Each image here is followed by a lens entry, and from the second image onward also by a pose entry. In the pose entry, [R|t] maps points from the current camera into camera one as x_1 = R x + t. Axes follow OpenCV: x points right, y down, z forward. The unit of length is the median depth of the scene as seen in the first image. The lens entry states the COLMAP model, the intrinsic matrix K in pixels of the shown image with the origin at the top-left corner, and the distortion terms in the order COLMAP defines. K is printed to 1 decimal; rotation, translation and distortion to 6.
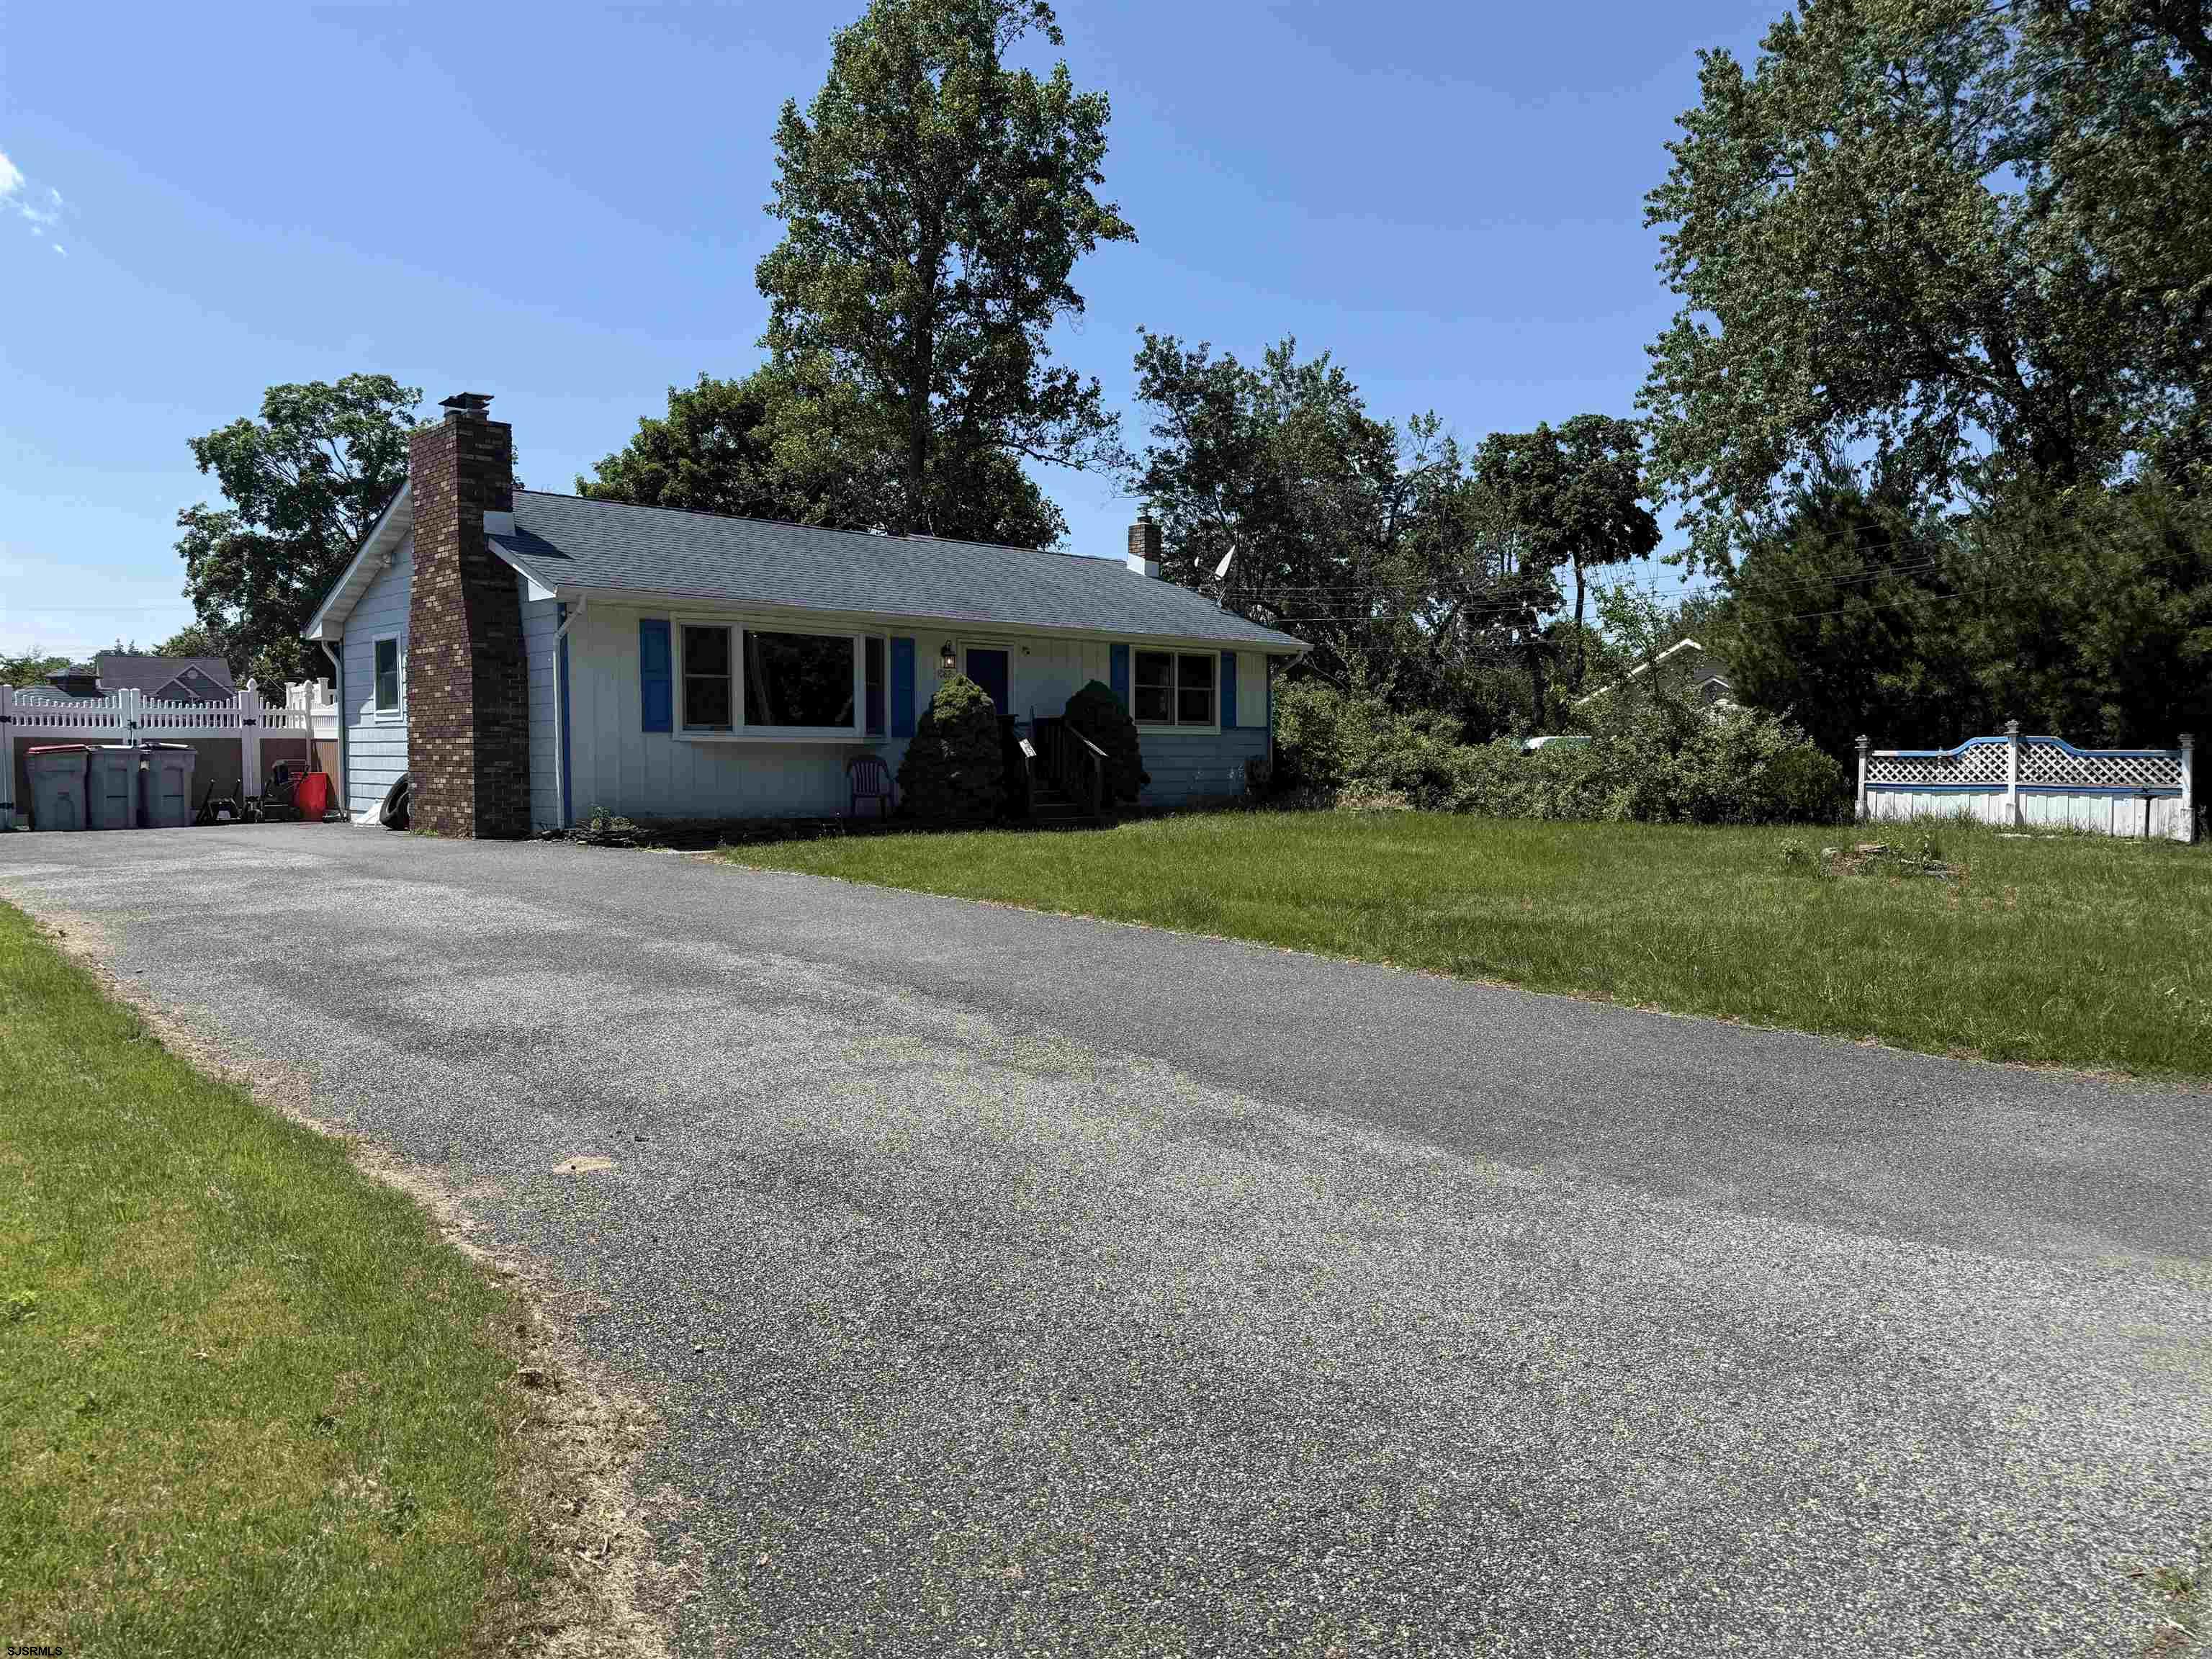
lens RADIAL K [[1536.8, 0, 1107.1], [0, 1536.8, 849.4], [0, 0, 1]] dist [0.086875, -0.112895]
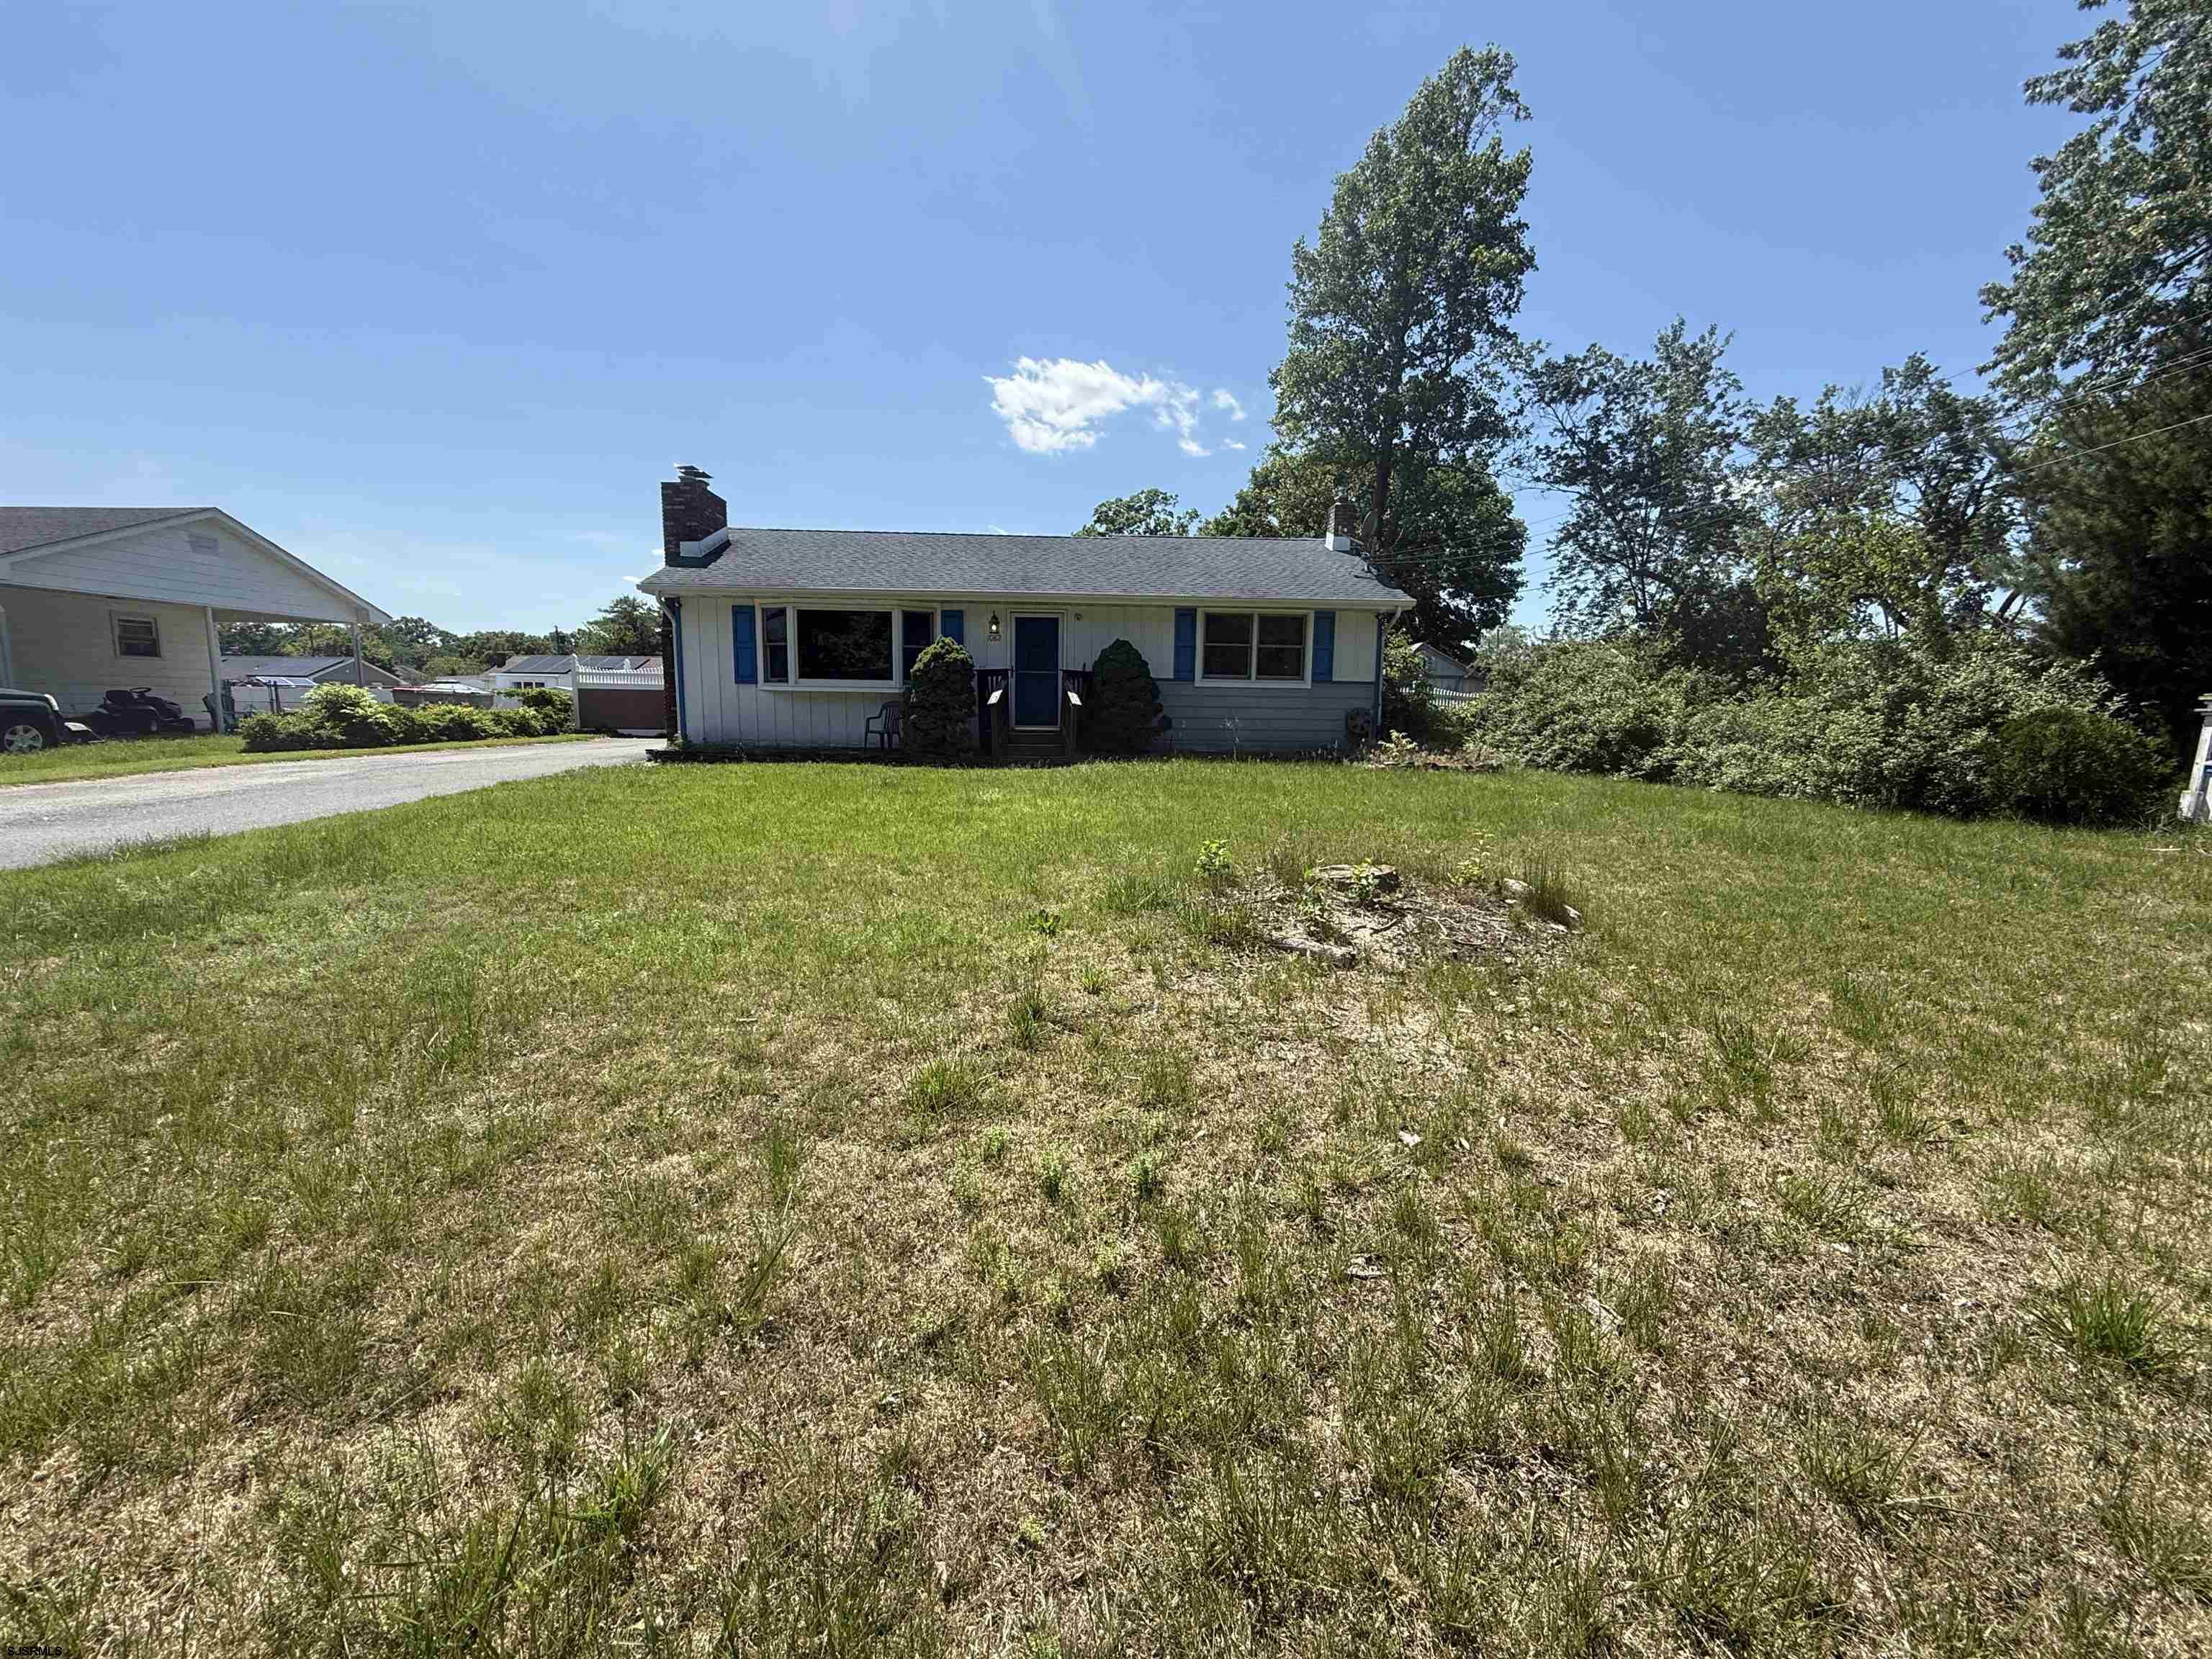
lens RADIAL K [[878.8, 0, 1101.0], [0, 878.8, 828.1], [0, 0, 1]] dist [0.002169, -0.001025]
pose [[0.763426, 0.101824, -0.637819, 0.381787], [-0.054060, 0.994104, 0.093997, -0.027279], [0.643629, -0.037279, 0.764429, 0.431676]]
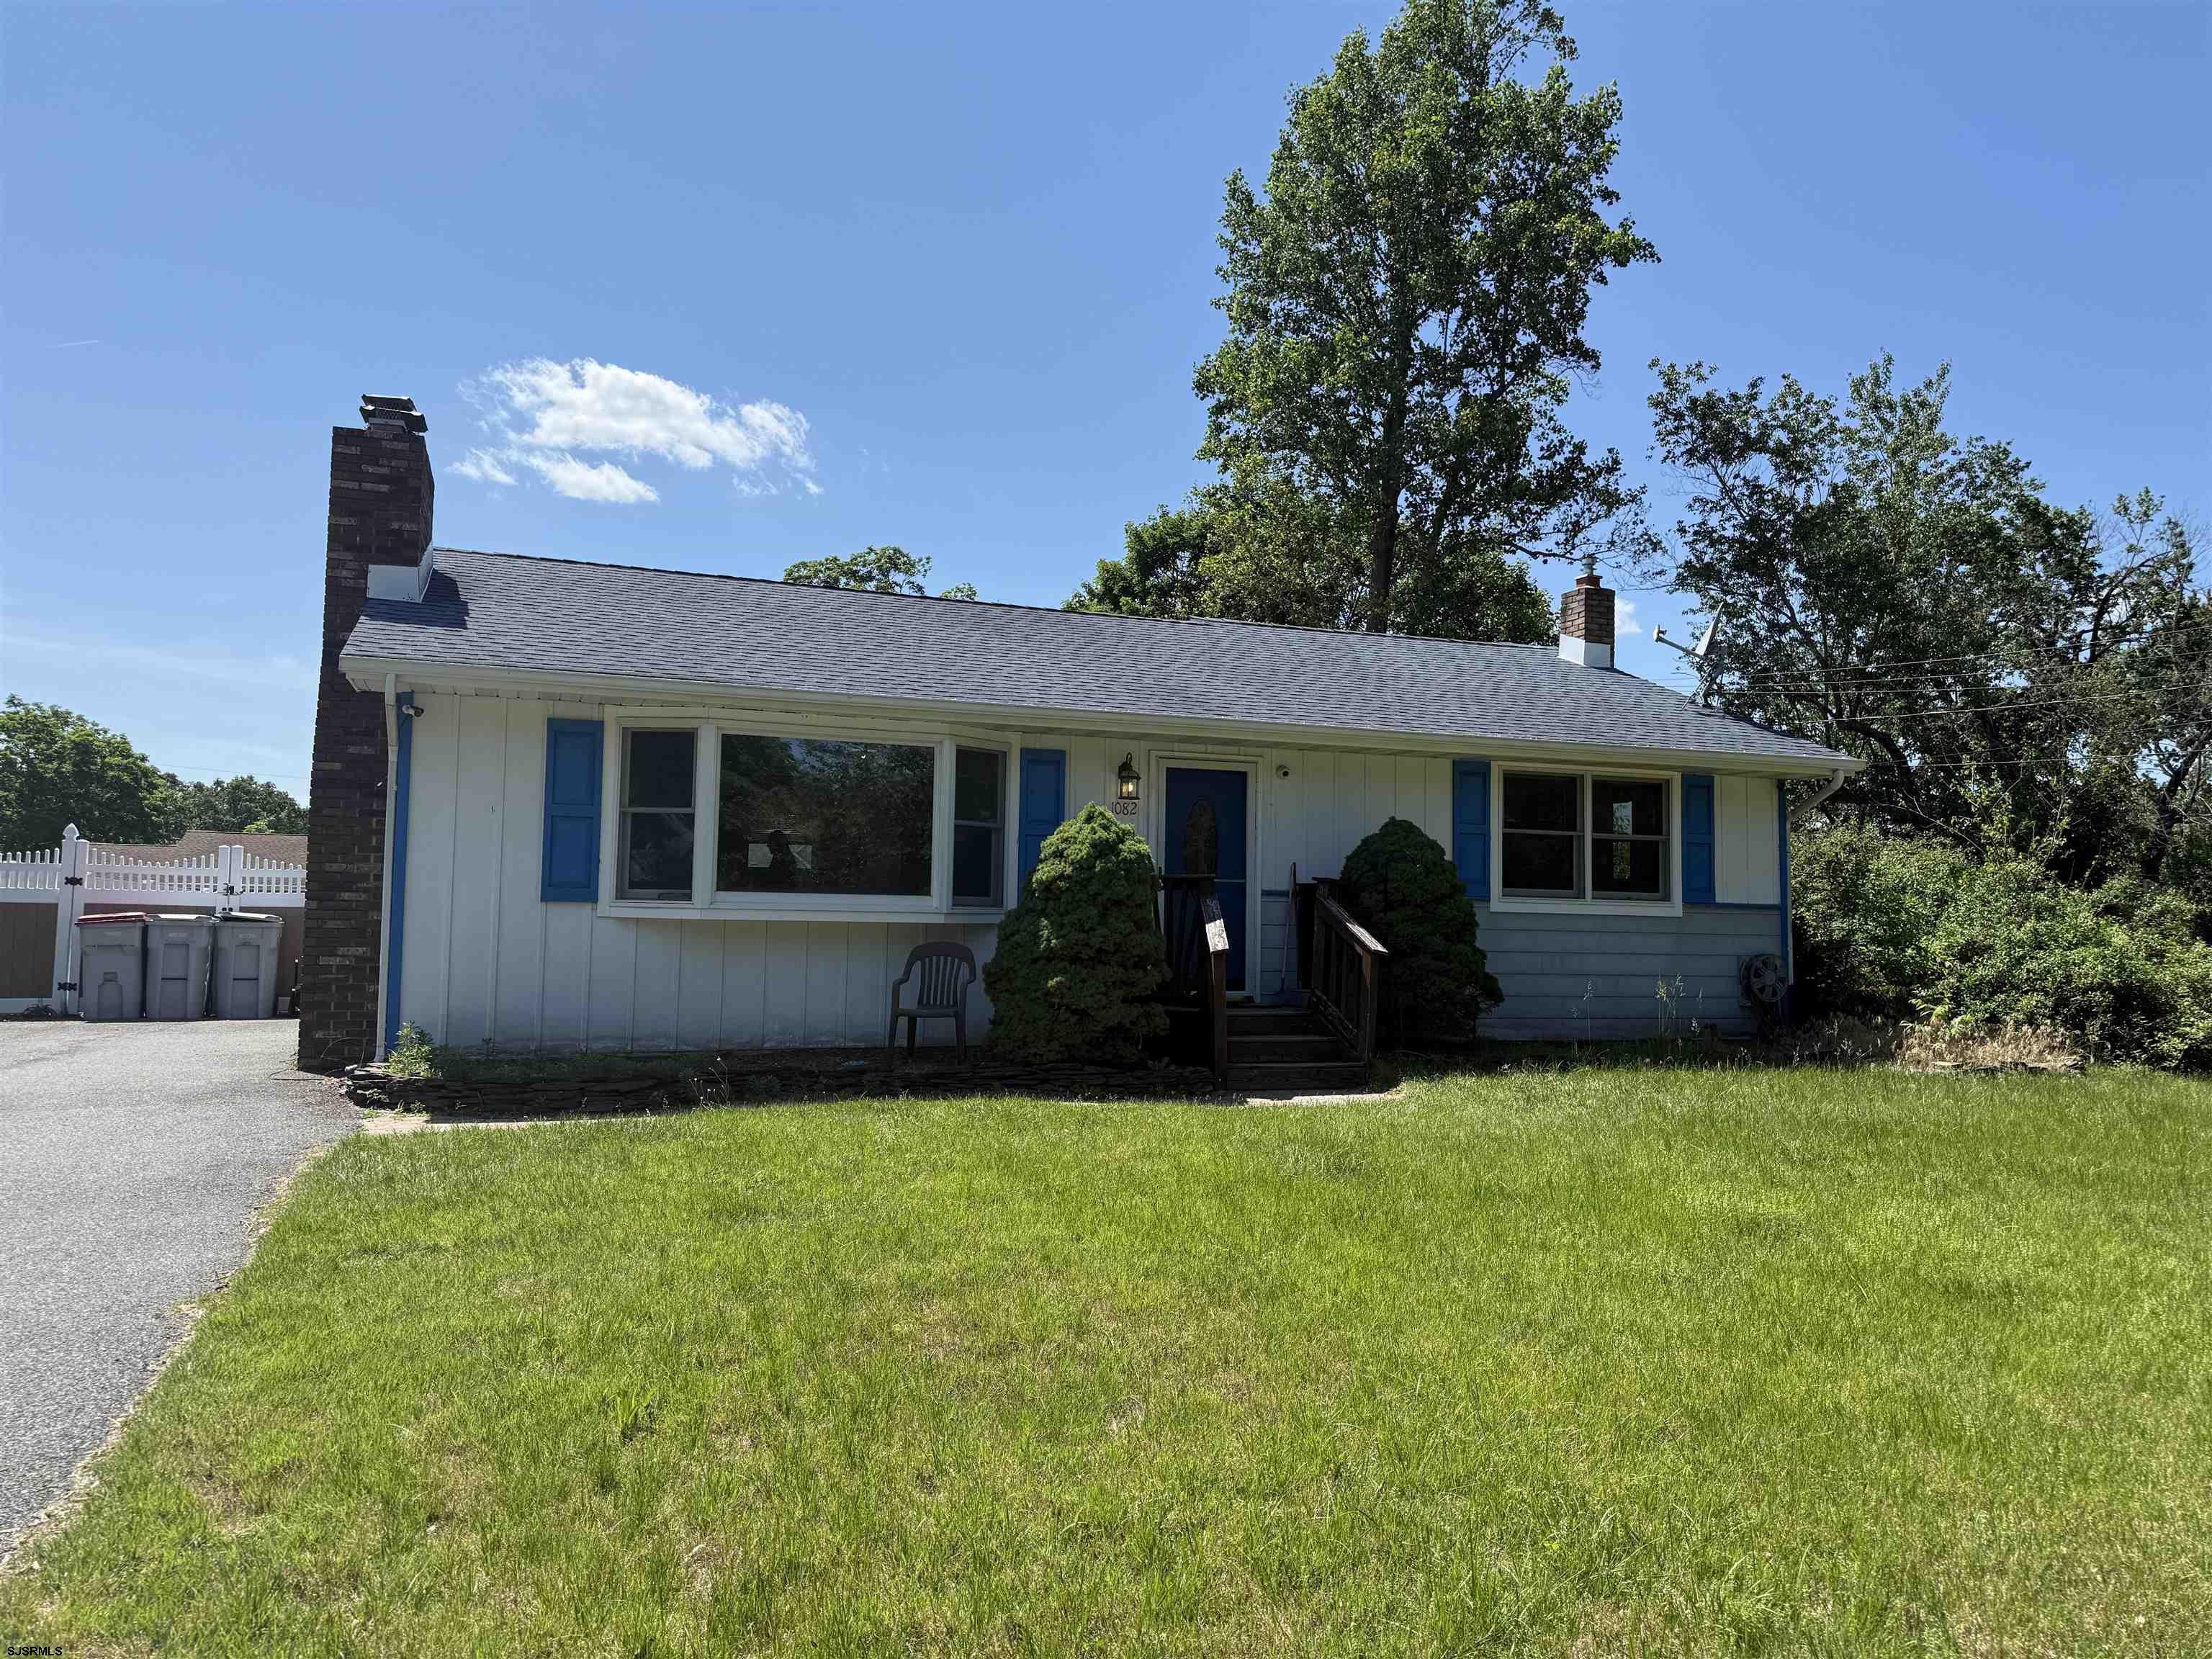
lens RADIAL K [[1536.8, 0, 1112.8], [0, 1536.8, 838.0], [0, 0, 1]] dist [0.086875, -0.112895]
pose [[0.922783, -0.006029, -0.385273, 0.104549], [-0.040114, 0.992942, -0.111616, -0.031140], [0.383227, 0.118452, 0.916028, 0.392242]]
